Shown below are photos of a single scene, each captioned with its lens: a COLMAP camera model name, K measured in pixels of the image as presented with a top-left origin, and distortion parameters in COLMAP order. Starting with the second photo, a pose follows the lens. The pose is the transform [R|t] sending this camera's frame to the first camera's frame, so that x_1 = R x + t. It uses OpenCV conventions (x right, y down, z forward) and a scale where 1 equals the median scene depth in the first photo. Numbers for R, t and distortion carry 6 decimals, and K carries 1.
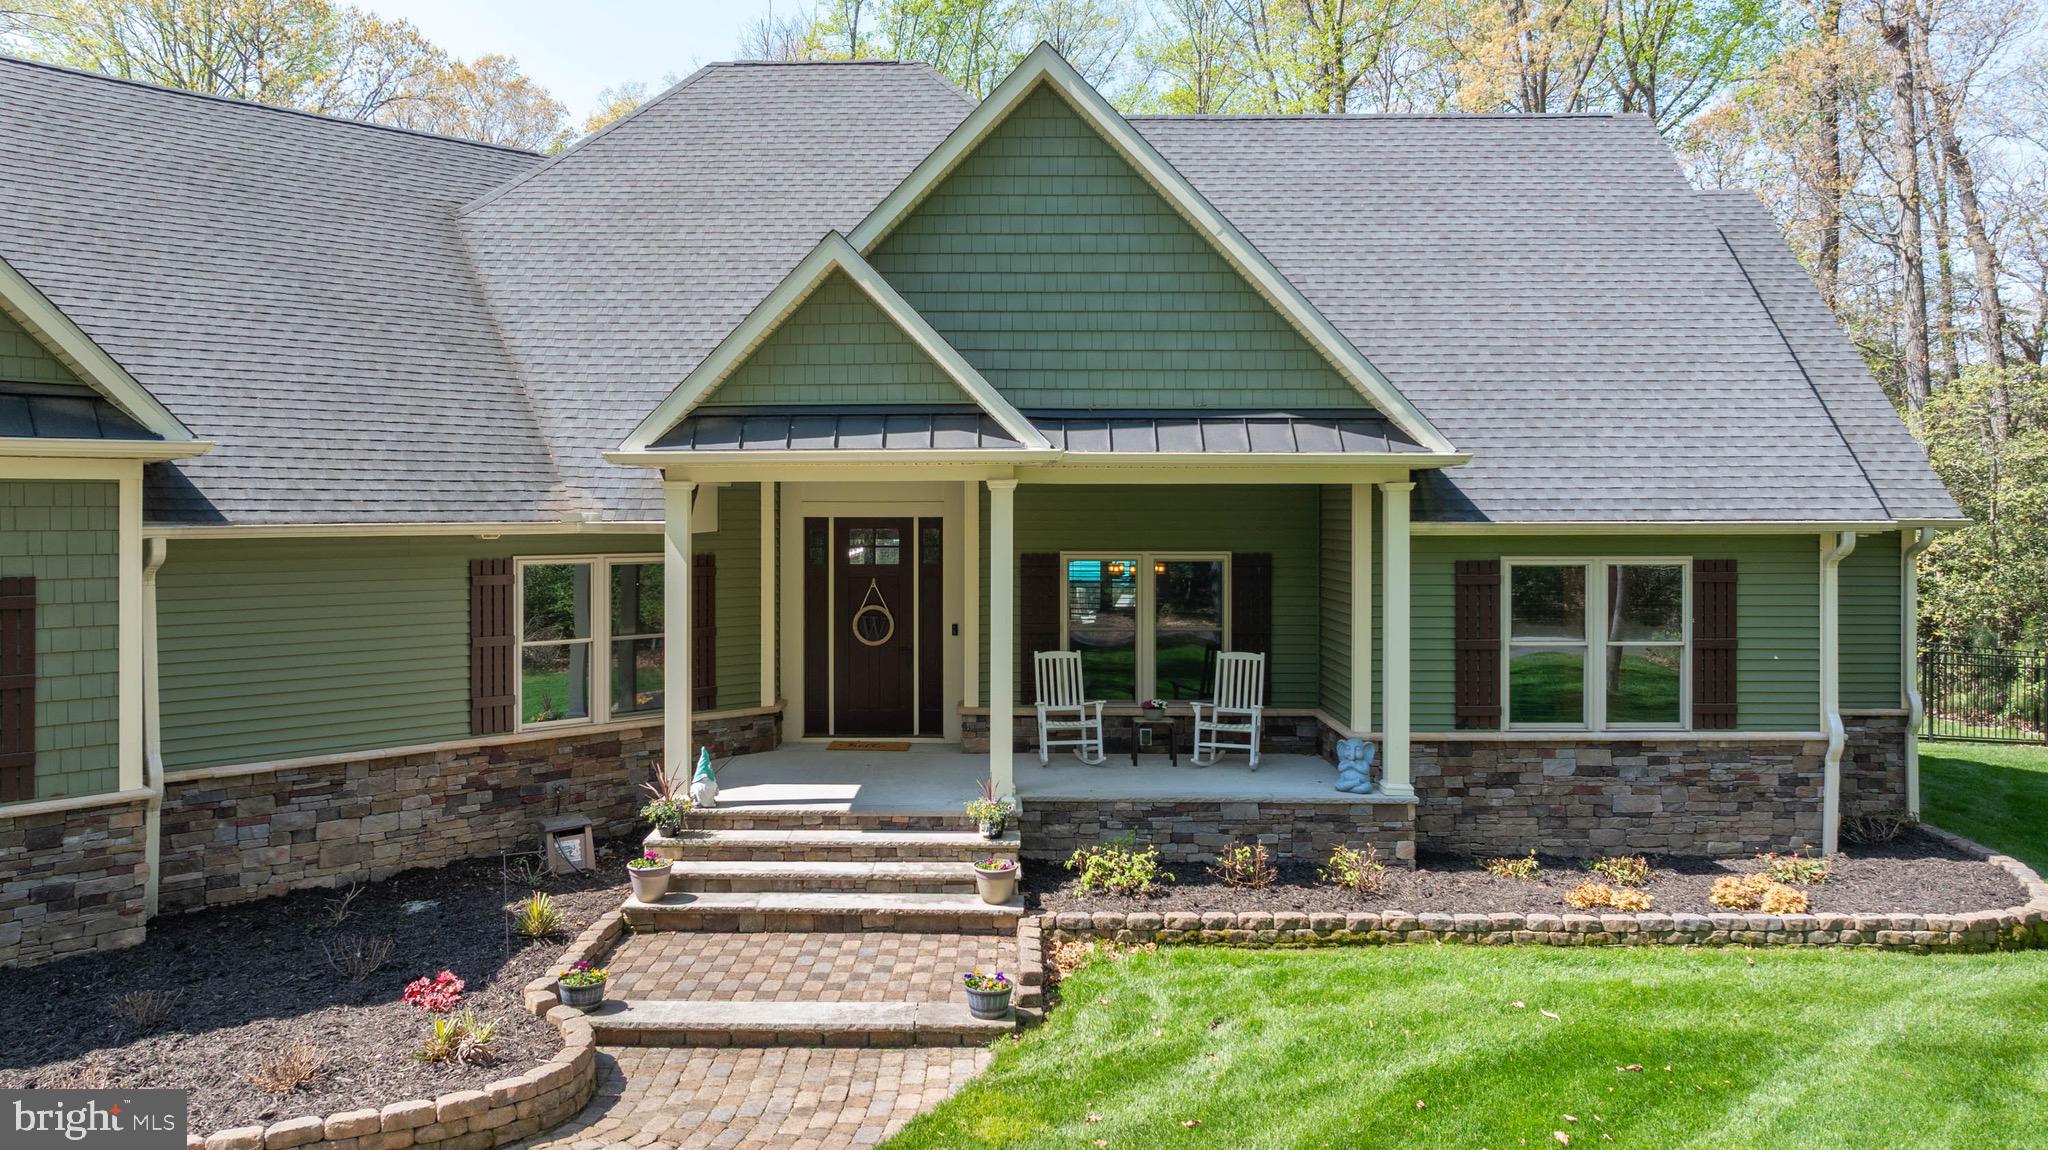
lens RADIAL K [[1475.8, 0, 977.4], [0, 1475.8, 502.8], [0, 0, 1]] dist [-0.015021, -0.001552]
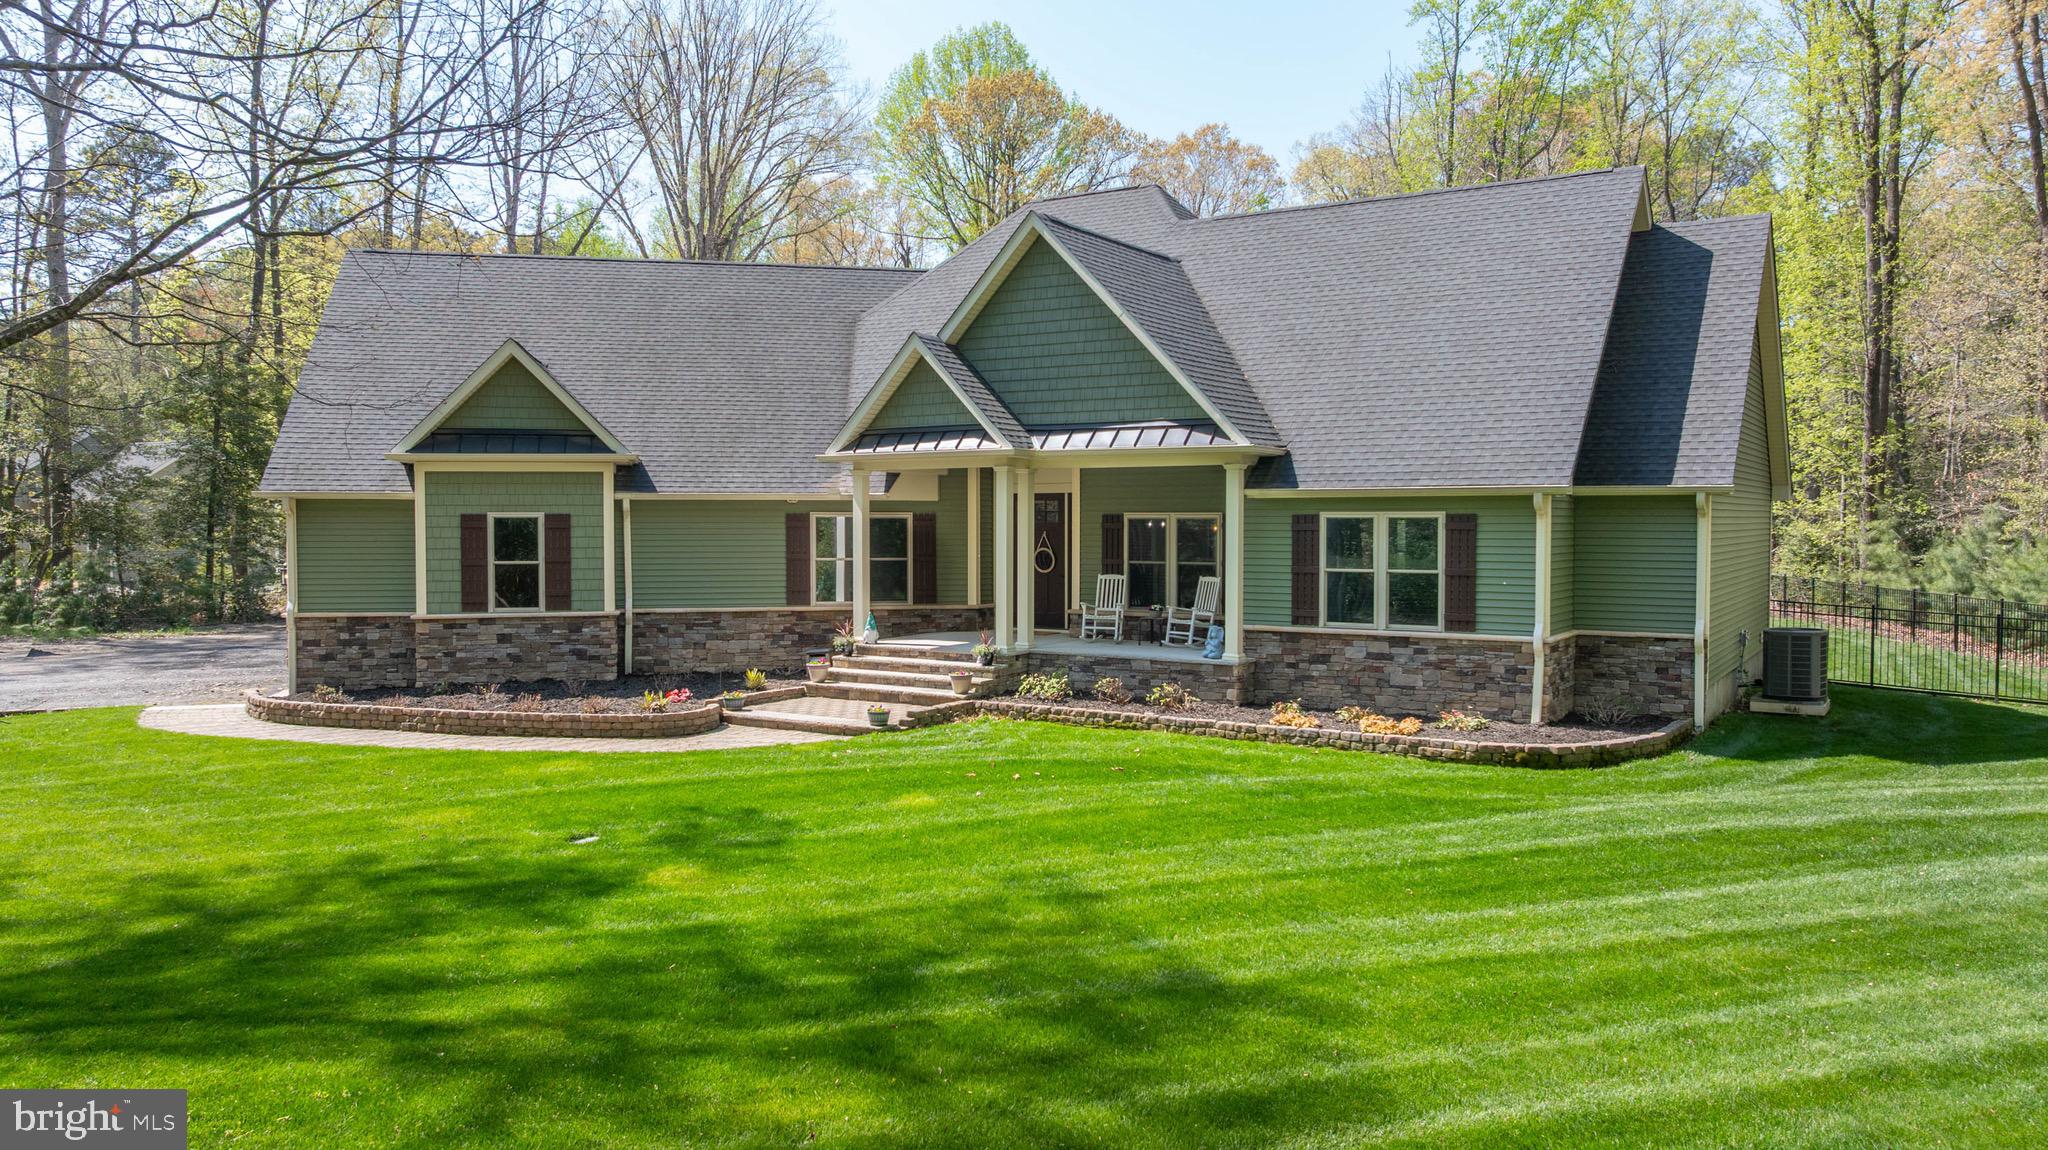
lens RADIAL K [[1452.0, 0, 1029.7], [0, 1452.0, 568.3], [0, 0, 1]] dist [-0.022440, 0.000785]
pose [[0.852029, 0.018956, -0.523151, 0.913814], [0.001409, 0.999258, 0.038501, 0.037942], [0.523493, -0.033541, 0.851370, -0.443081]]
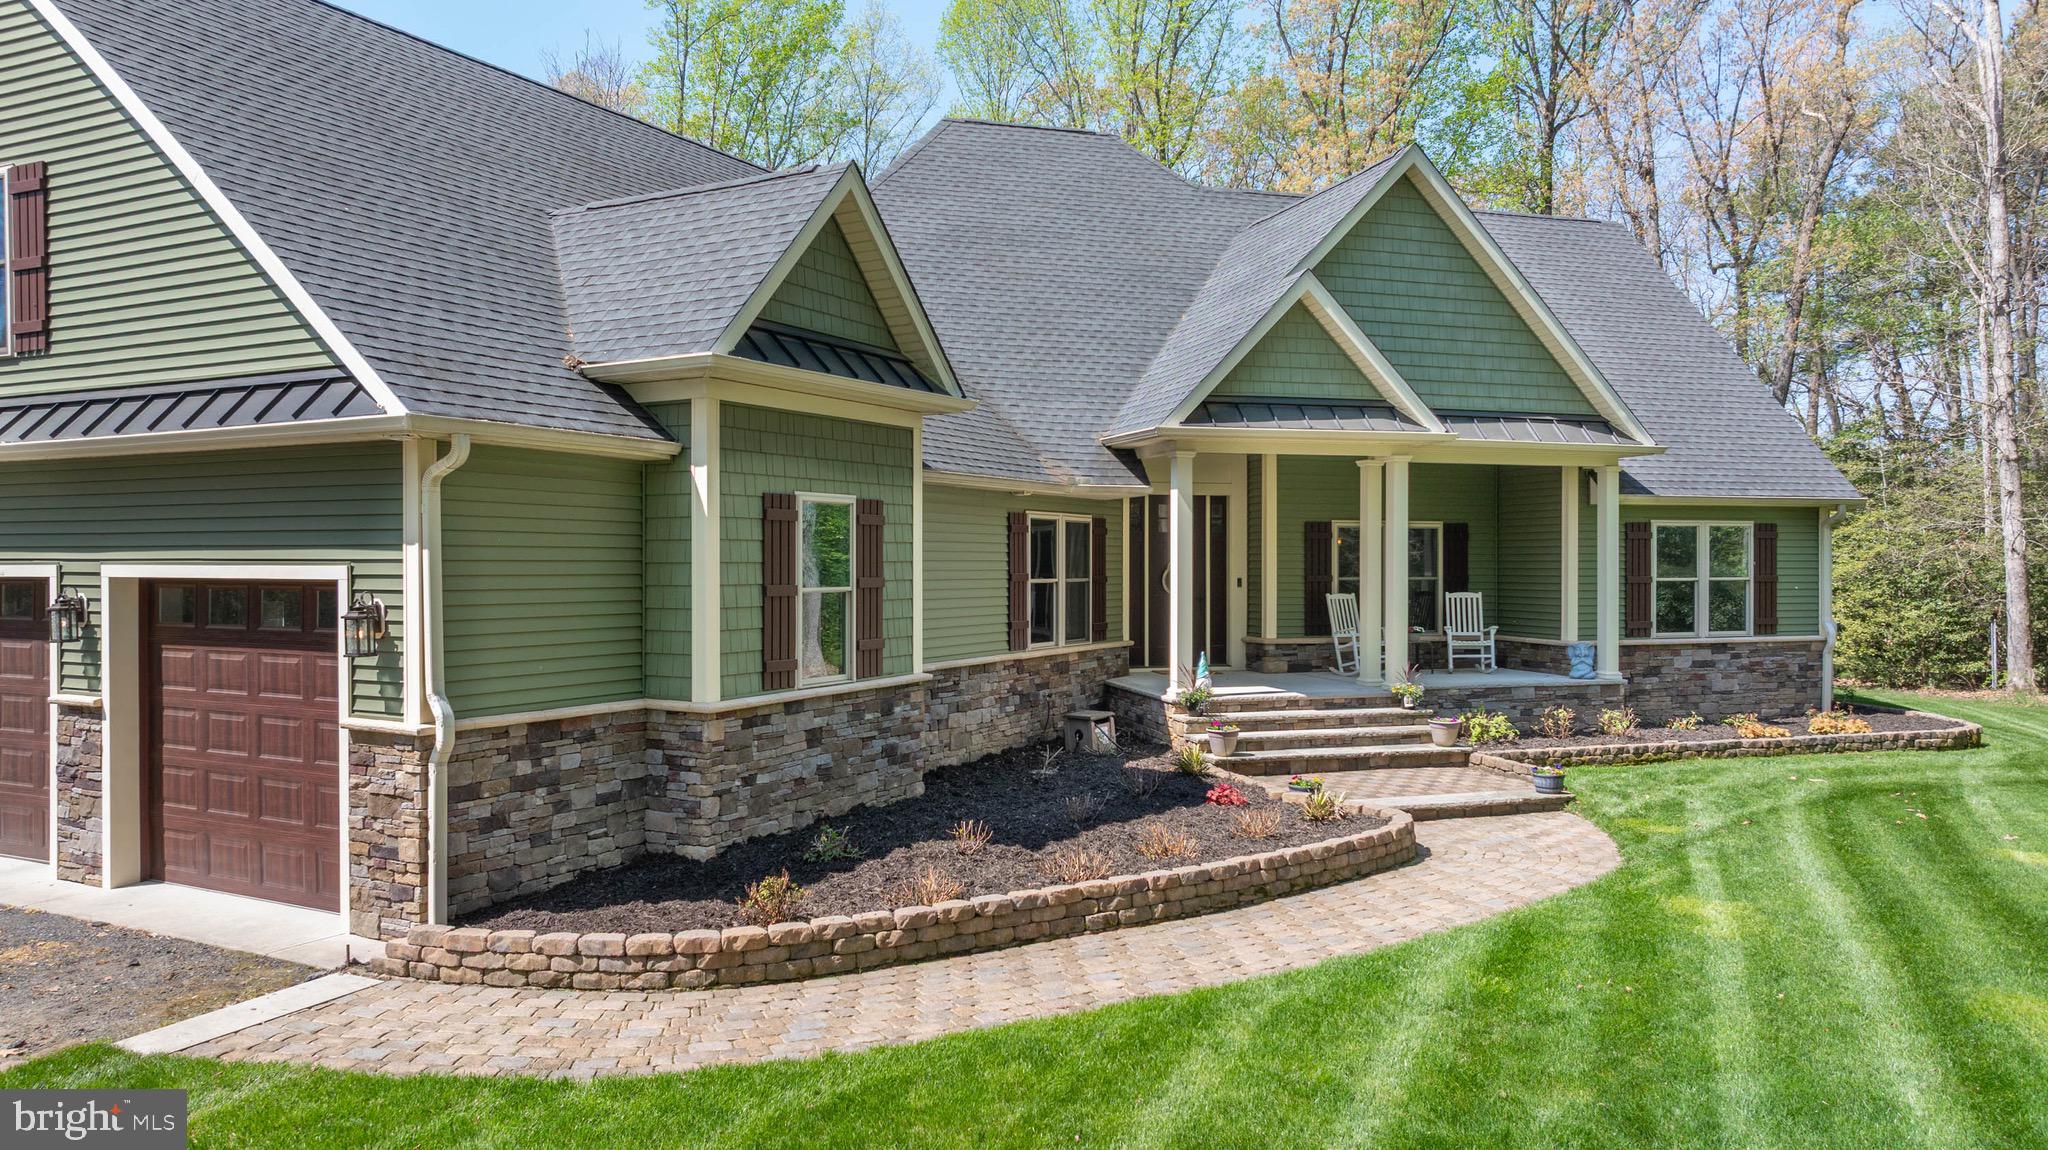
lens RADIAL K [[1449.7, 0, 1028.2], [0, 1449.7, 570.8], [0, 0, 1]] dist [-0.038820, 0.035638]
pose [[0.948865, -0.001065, 0.315680, -0.717787], [-0.002587, 0.999935, 0.011148, 0.075436], [-0.315671, -0.011394, 0.948800, -0.179222]]
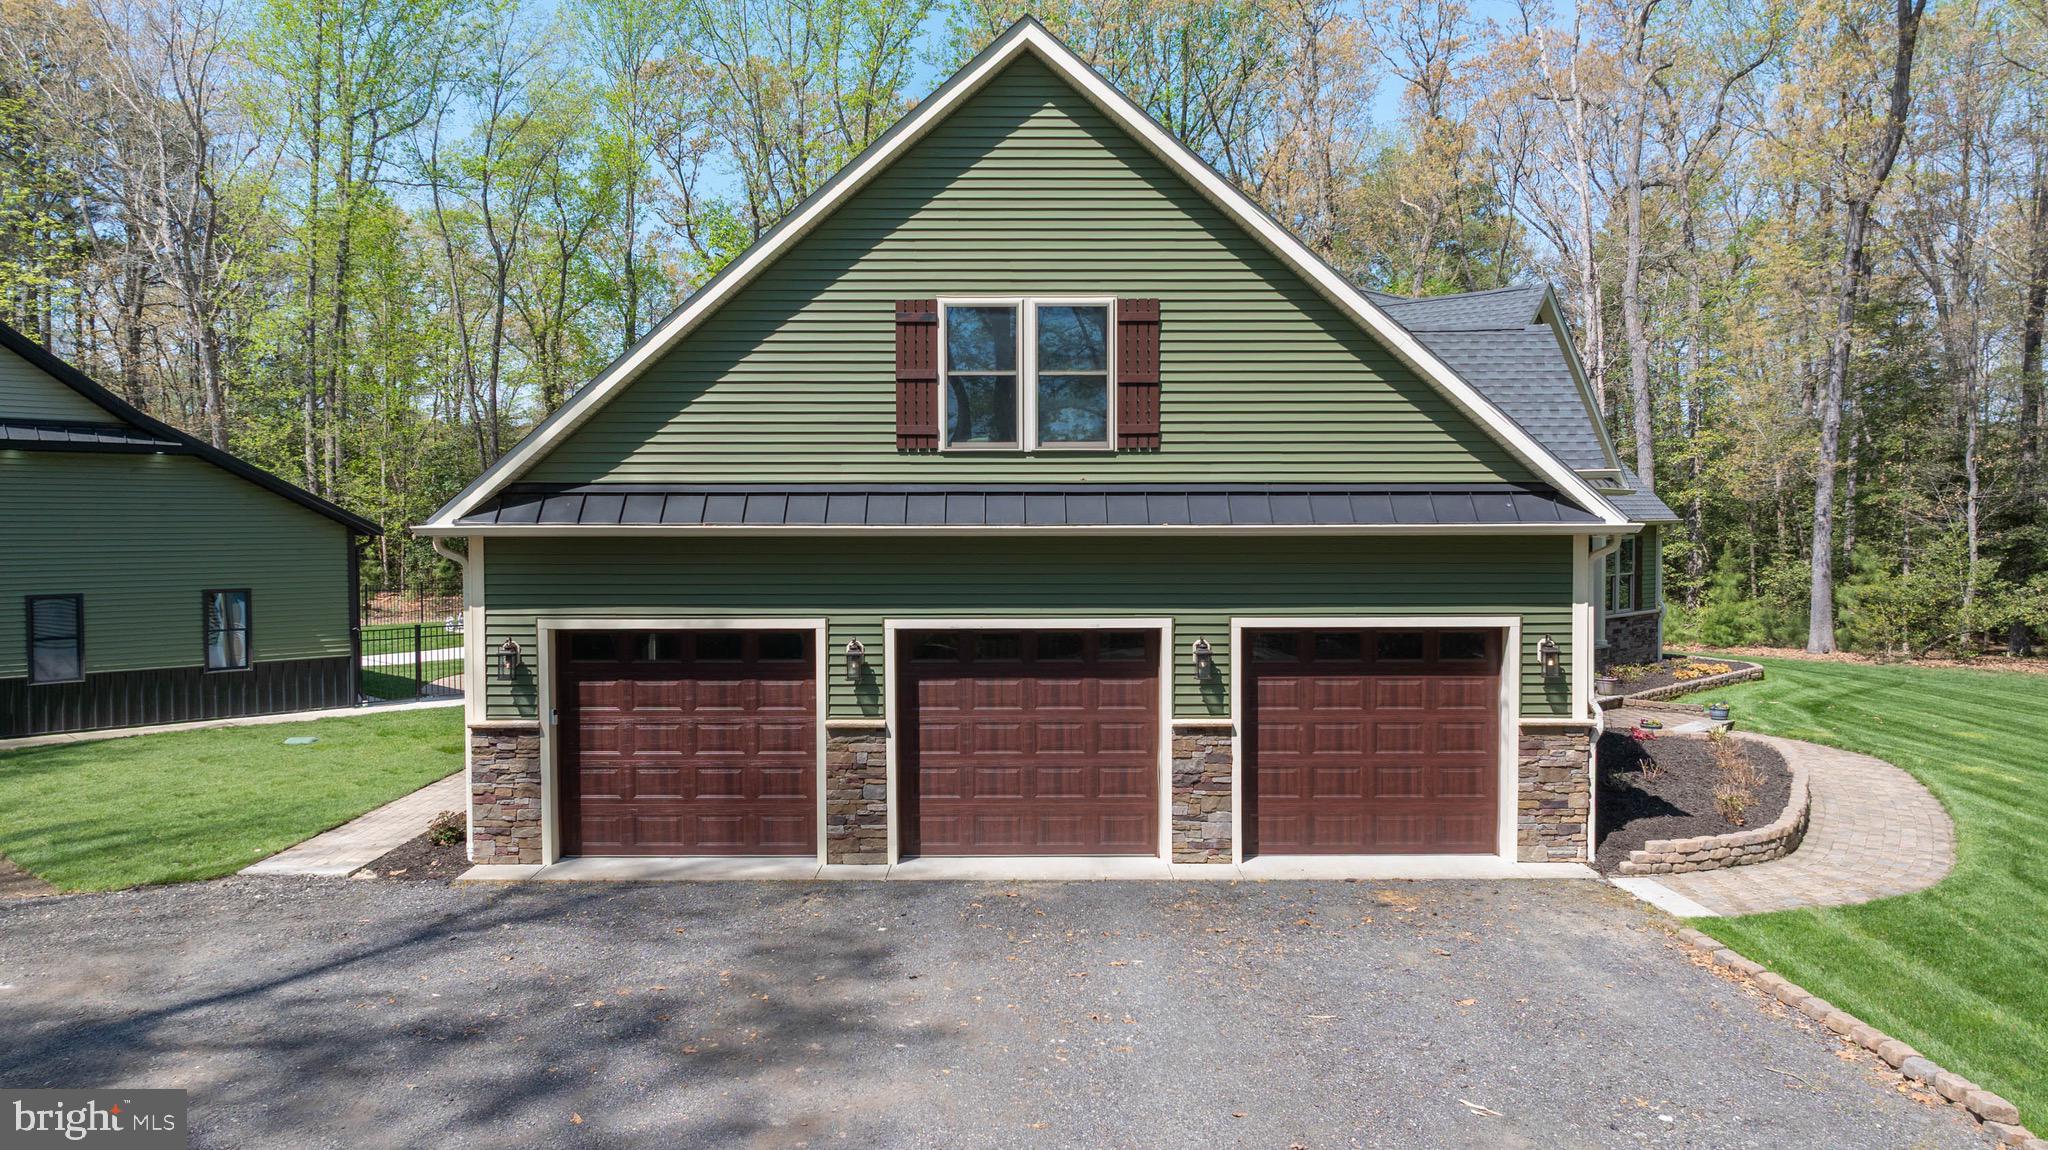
lens RADIAL K [[1460.5, 0, 1015.0], [0, 1460.5, 564.8], [0, 0, 1]] dist [-0.039588, 0.061319]
pose [[0.688172, -0.026045, 0.725080, -1.868976], [0.000262, 0.999364, 0.035648, 0.003164], [-0.725548, -0.024342, 0.687741, 0.139548]]
